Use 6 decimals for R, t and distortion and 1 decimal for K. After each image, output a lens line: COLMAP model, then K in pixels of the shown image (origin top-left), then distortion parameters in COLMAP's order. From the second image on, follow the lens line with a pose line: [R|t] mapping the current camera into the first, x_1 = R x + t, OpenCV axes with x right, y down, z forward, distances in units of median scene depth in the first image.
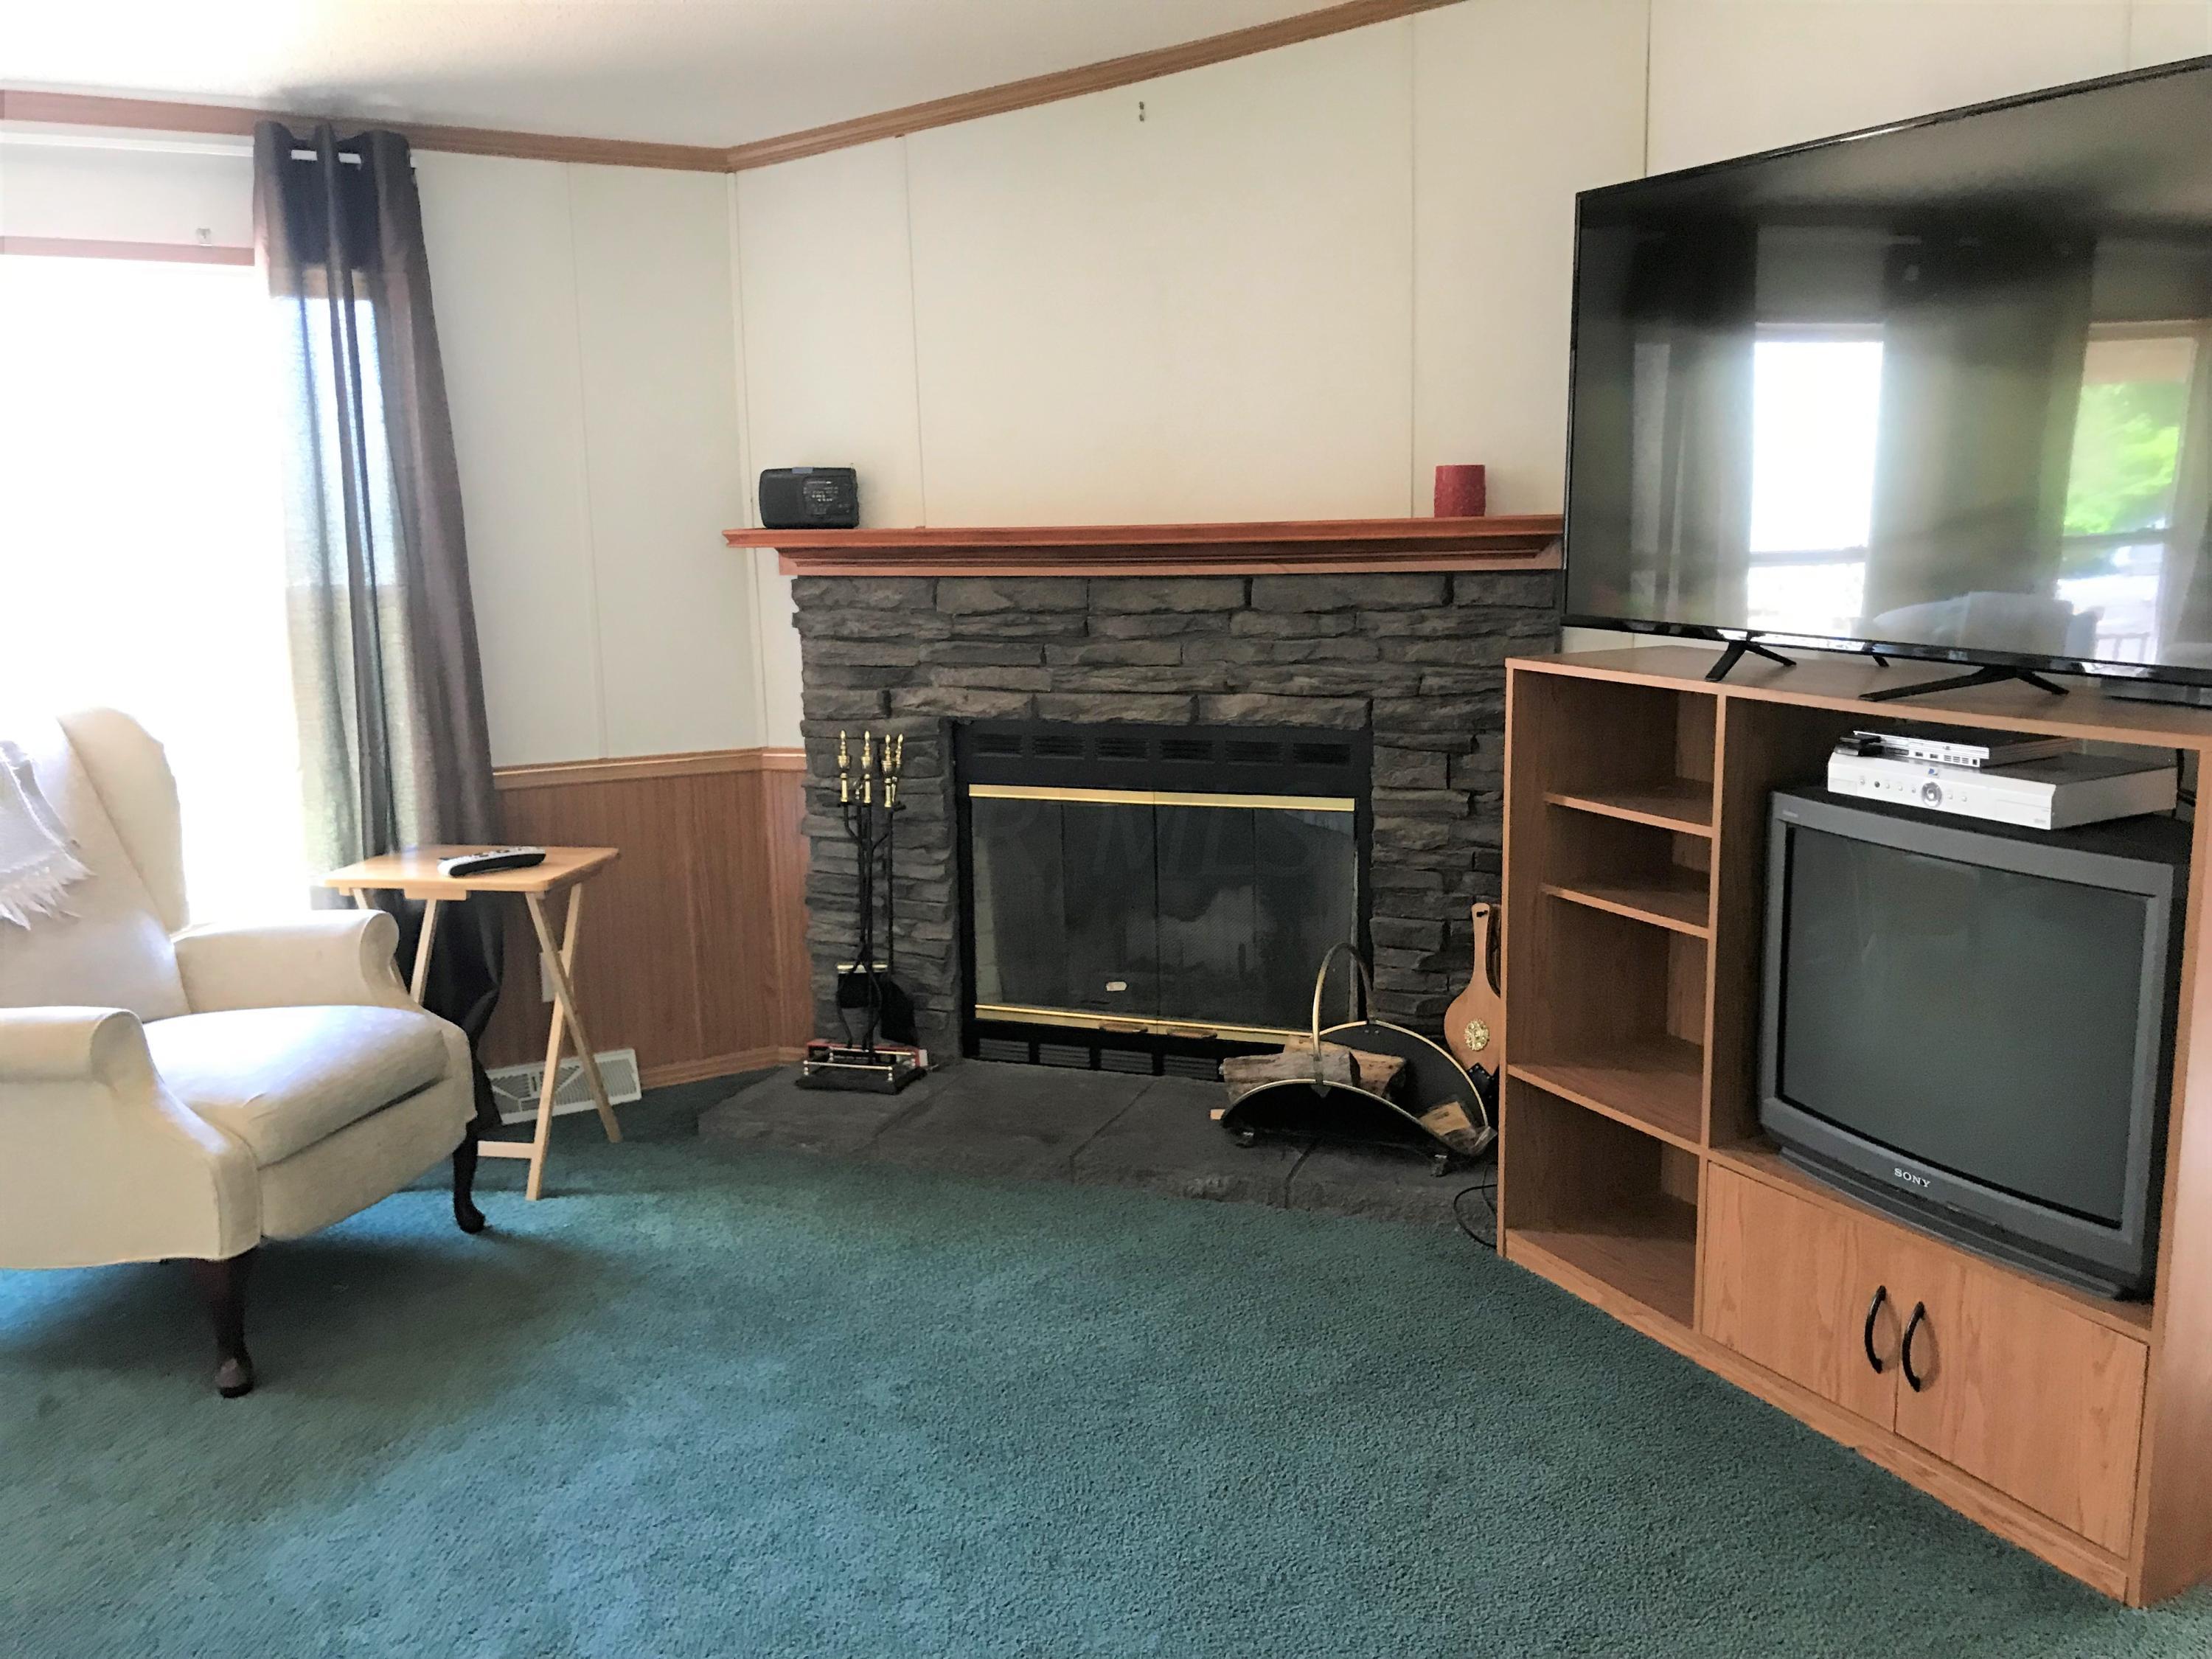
lens RADIAL K [[1781.8, 0, 1102.7], [0, 1781.8, 839.4], [0, 0, 1]] dist [0.115407, -0.234213]
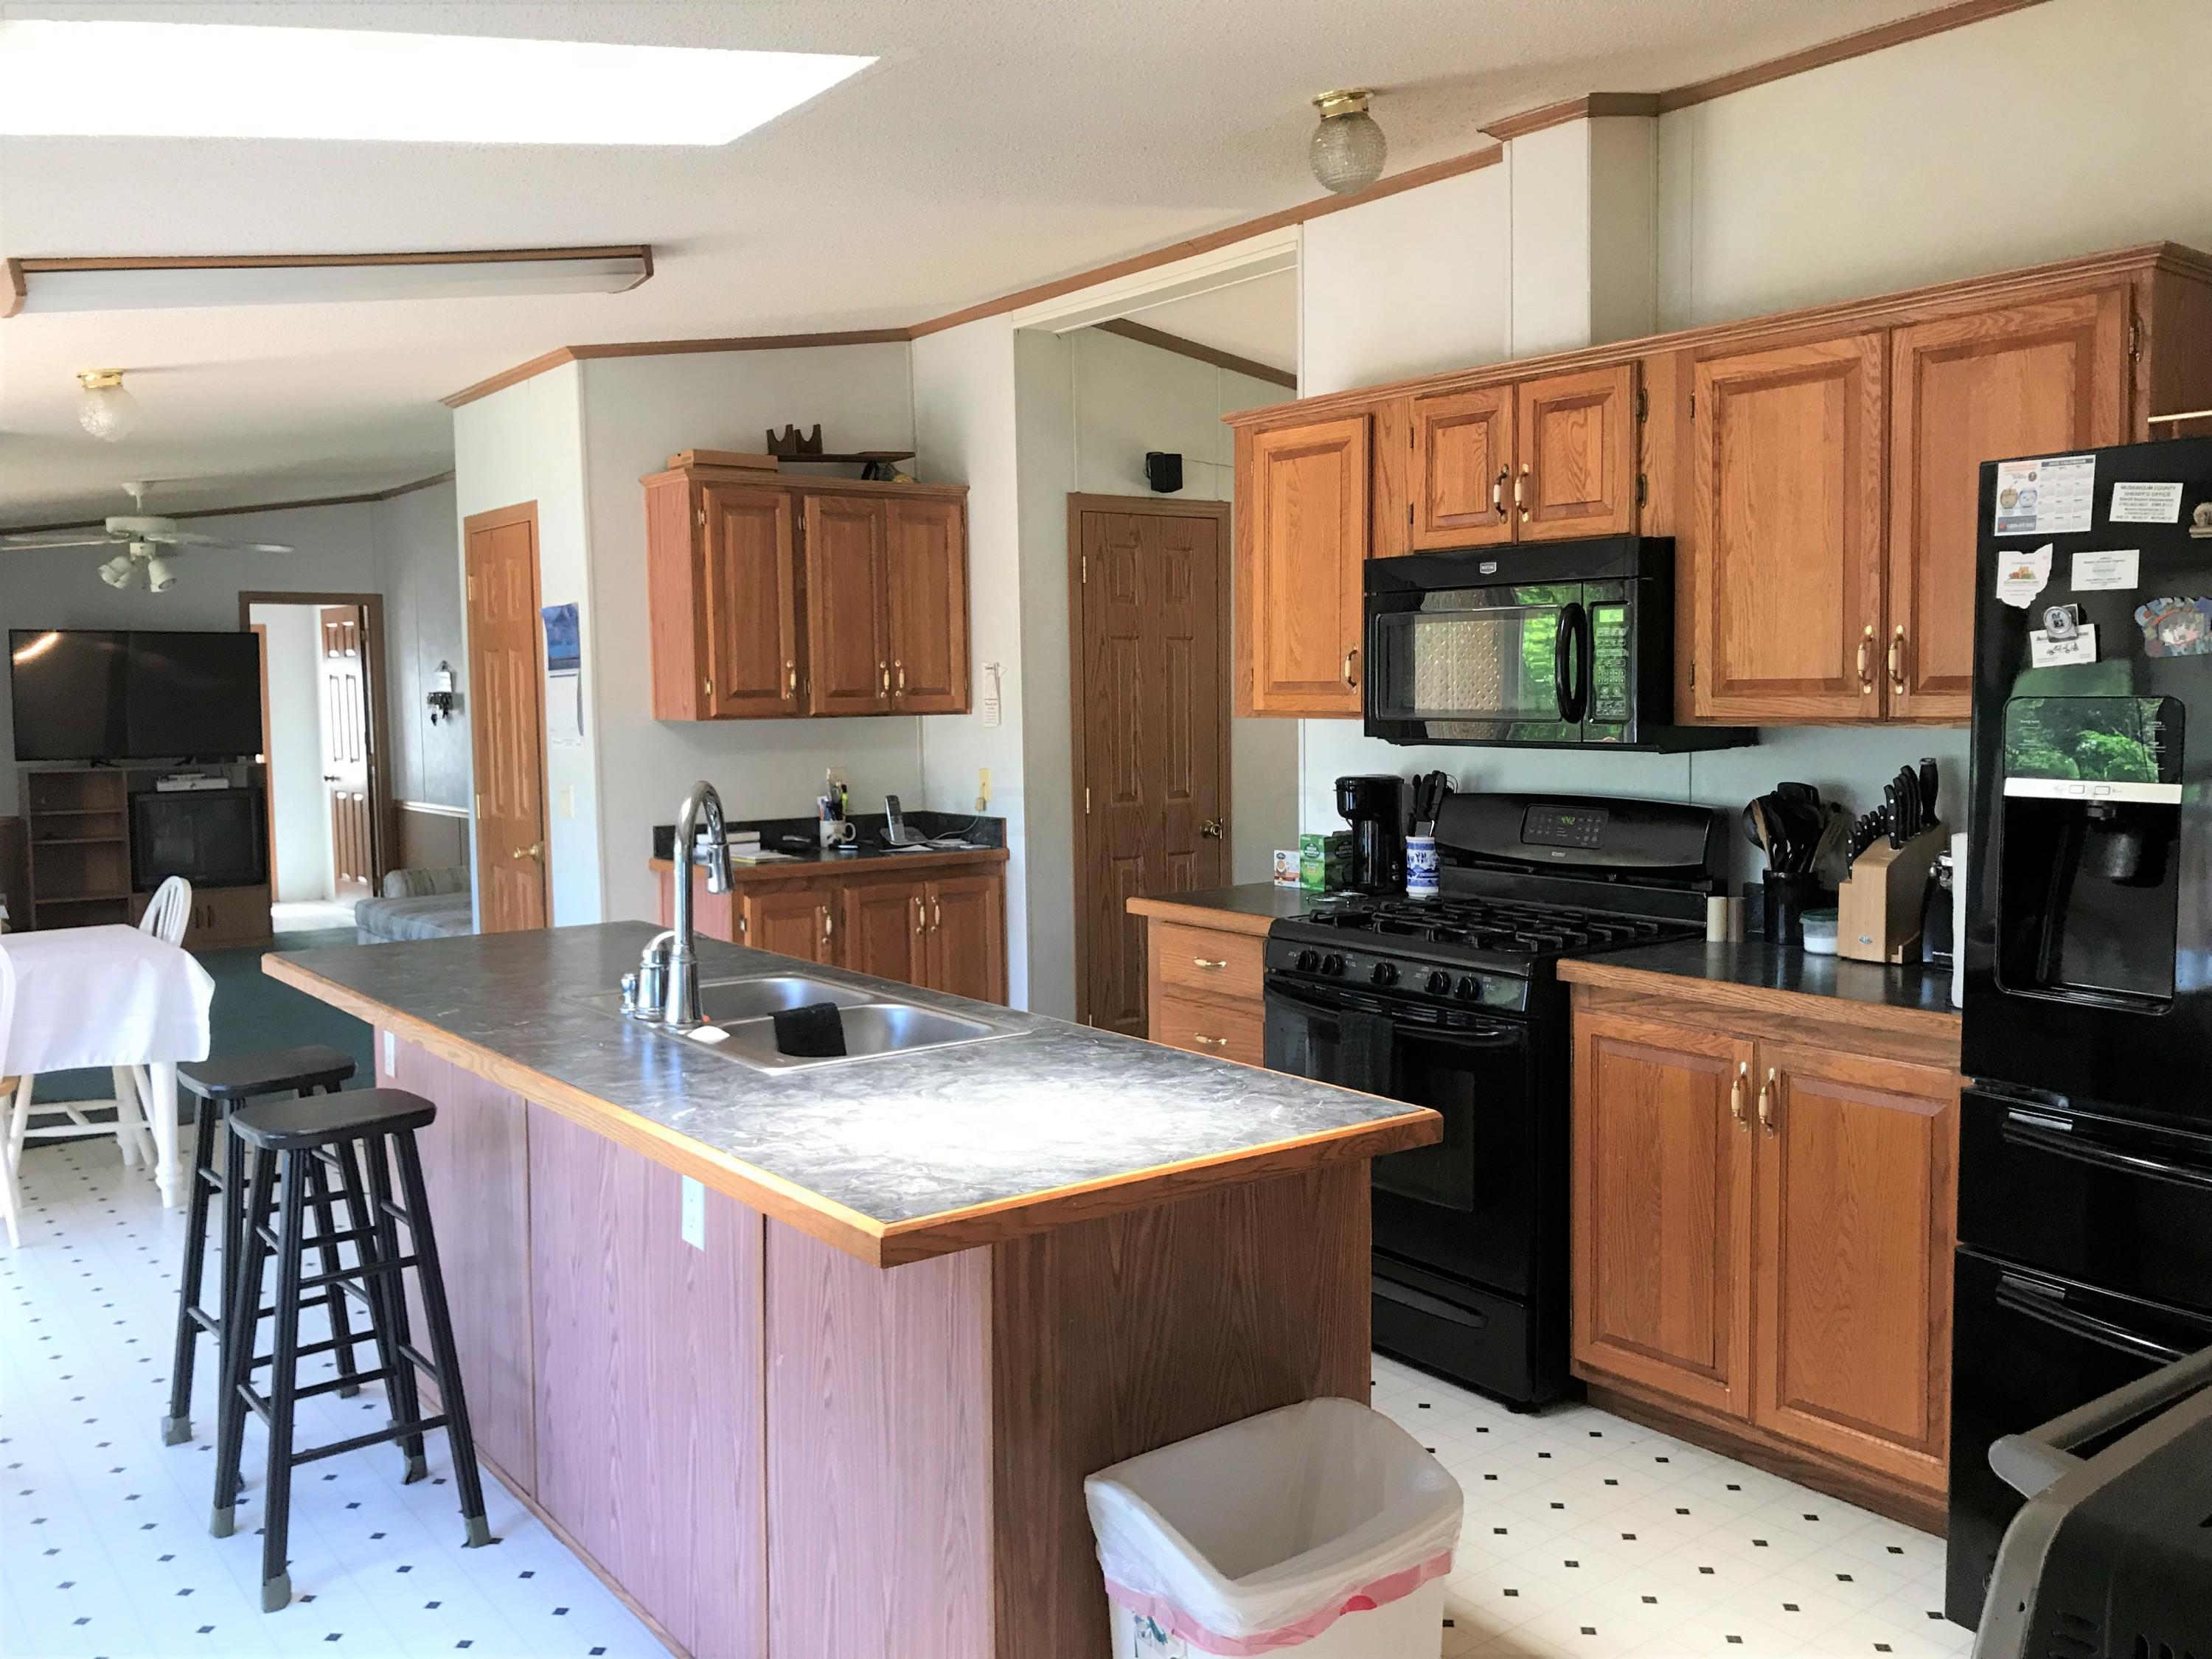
lens RADIAL K [[1781.8, 0, 1102.7], [0, 1781.8, 839.4], [0, 0, 1]] dist [0.115407, -0.234213]
pose [[-0.175698, -0.064699, 0.982316, -2.682072], [0.196785, 0.975391, 0.099440, 0.062853], [-0.964575, 0.210777, -0.158643, -0.267997]]
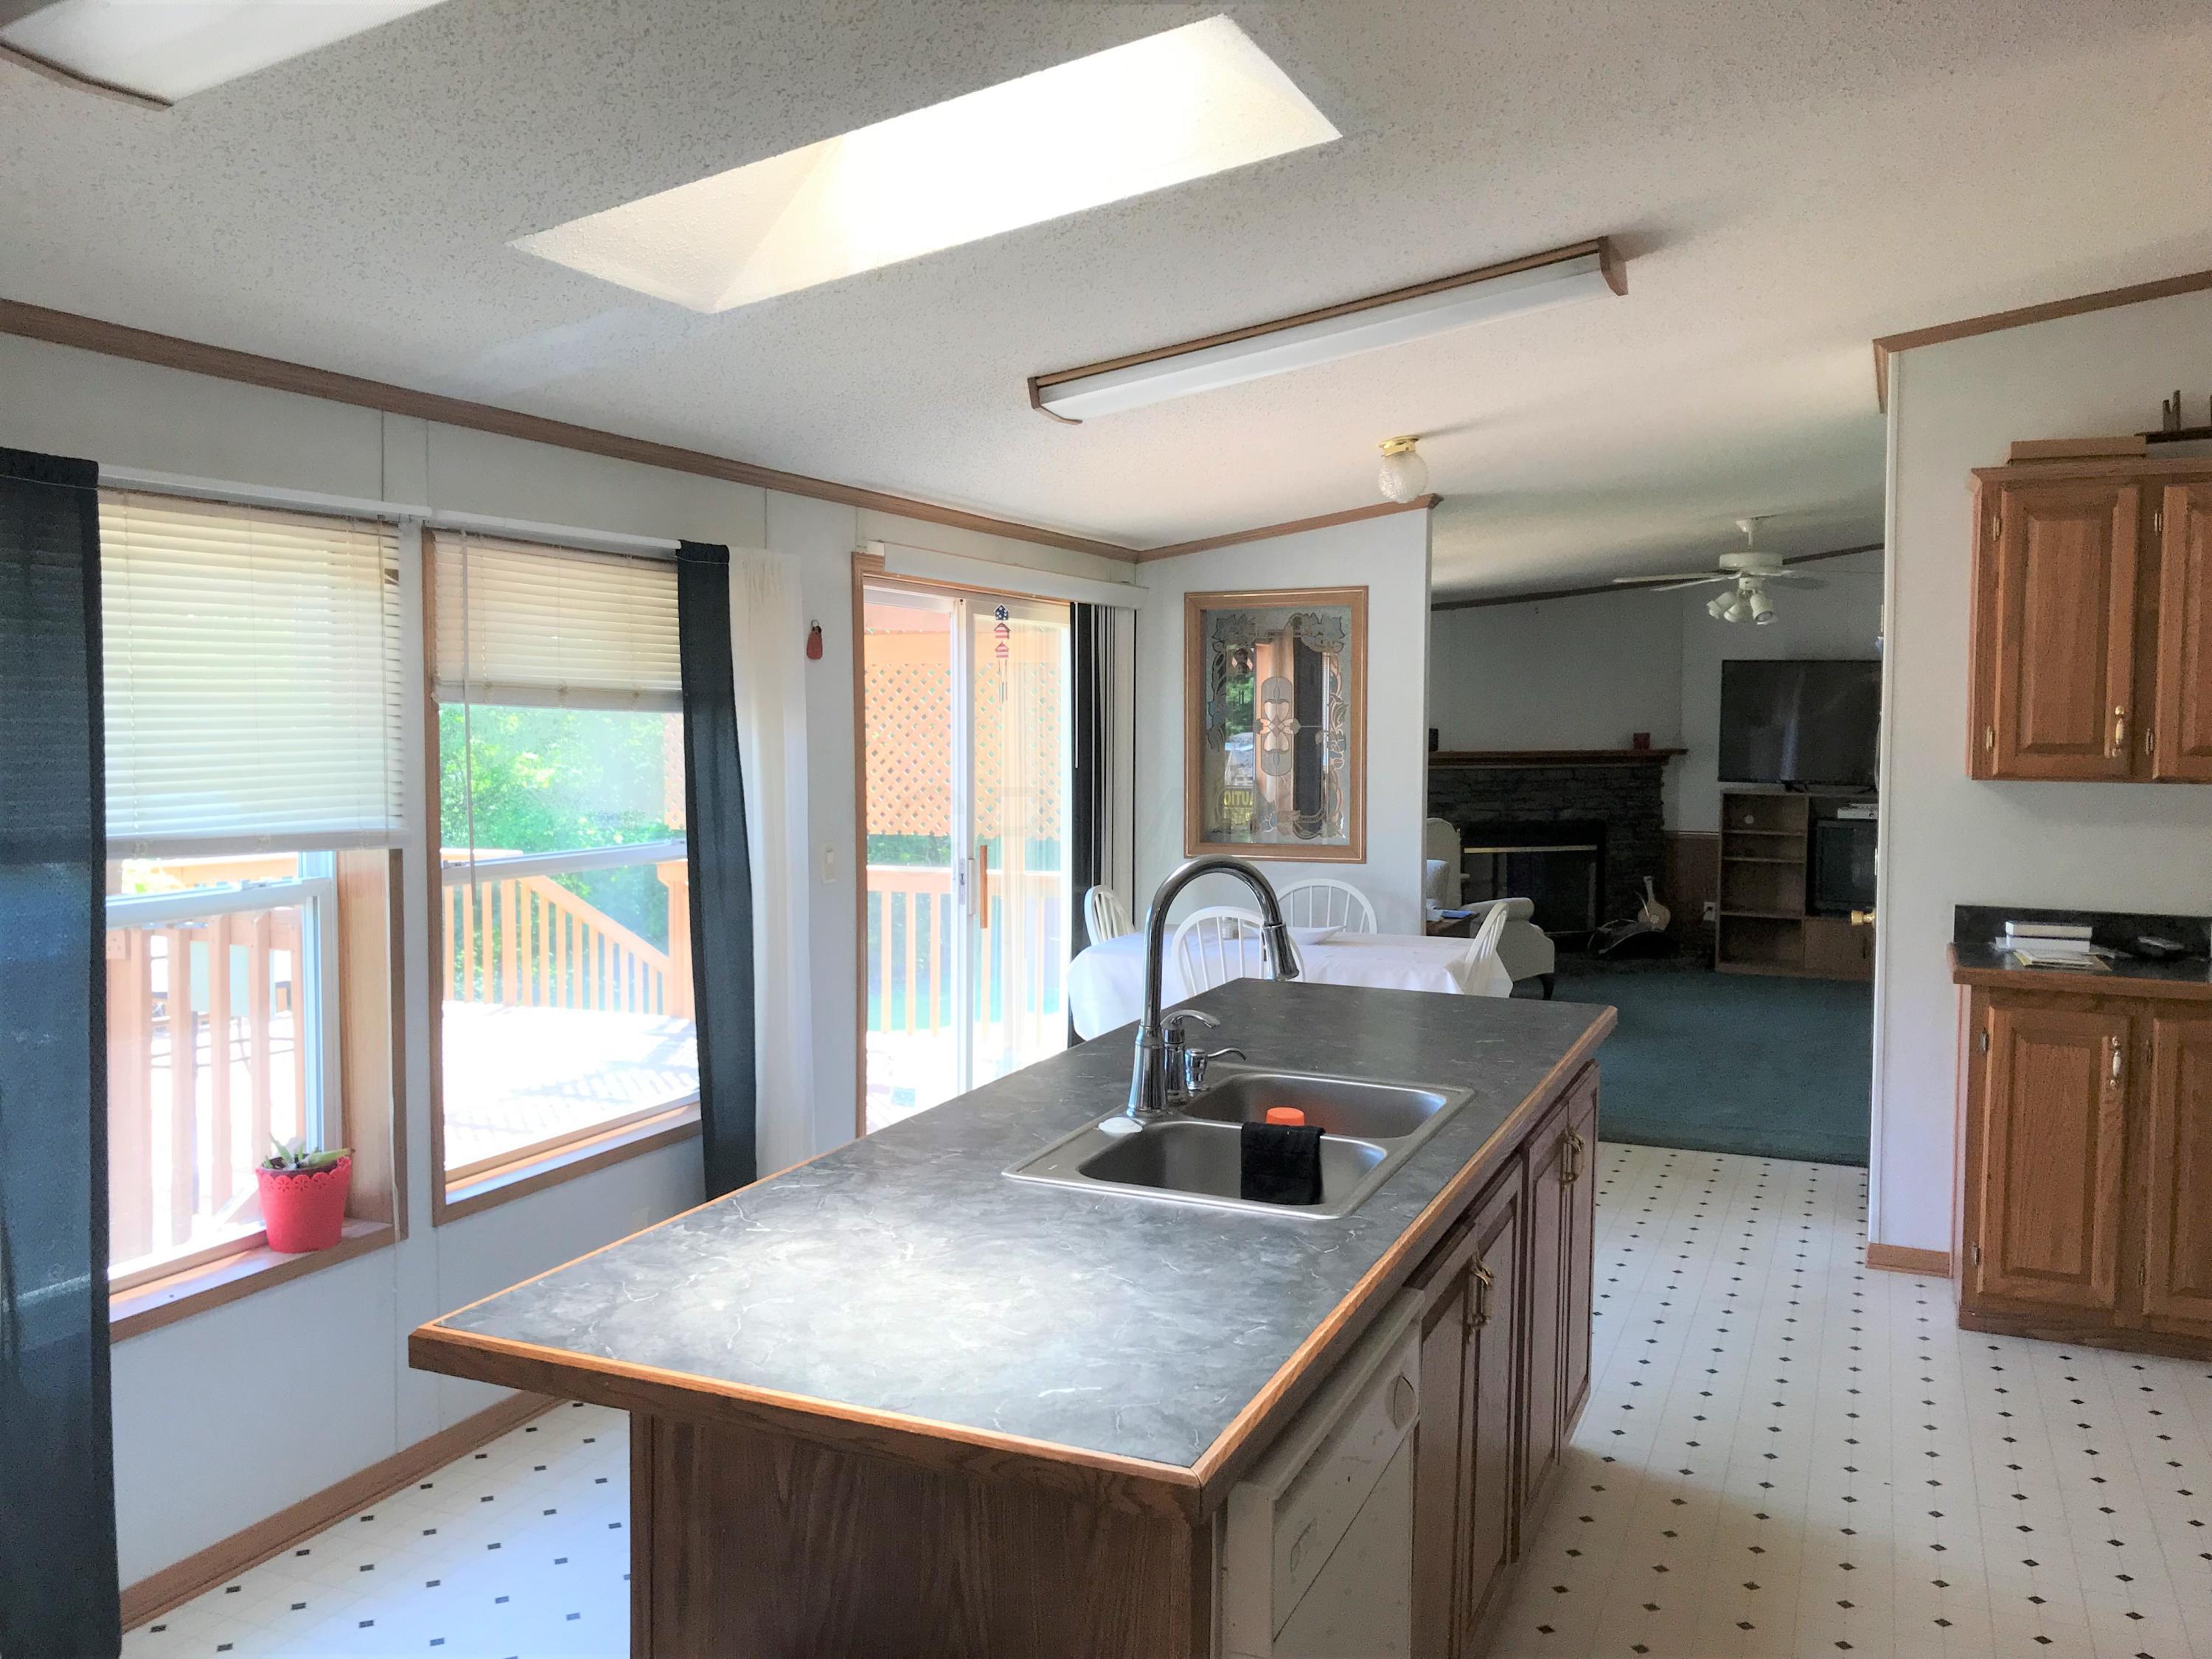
lens RADIAL K [[1810.3, 0, 1106.0], [0, 1810.3, 829.5], [0, 0, 1]] dist [0.008479, -0.000316]
pose [[0.771039, -0.020417, 0.636461, -2.370361], [0.096997, 0.991588, -0.085698, 0.128873], [-0.629357, 0.127811, 0.766533, -0.759084]]
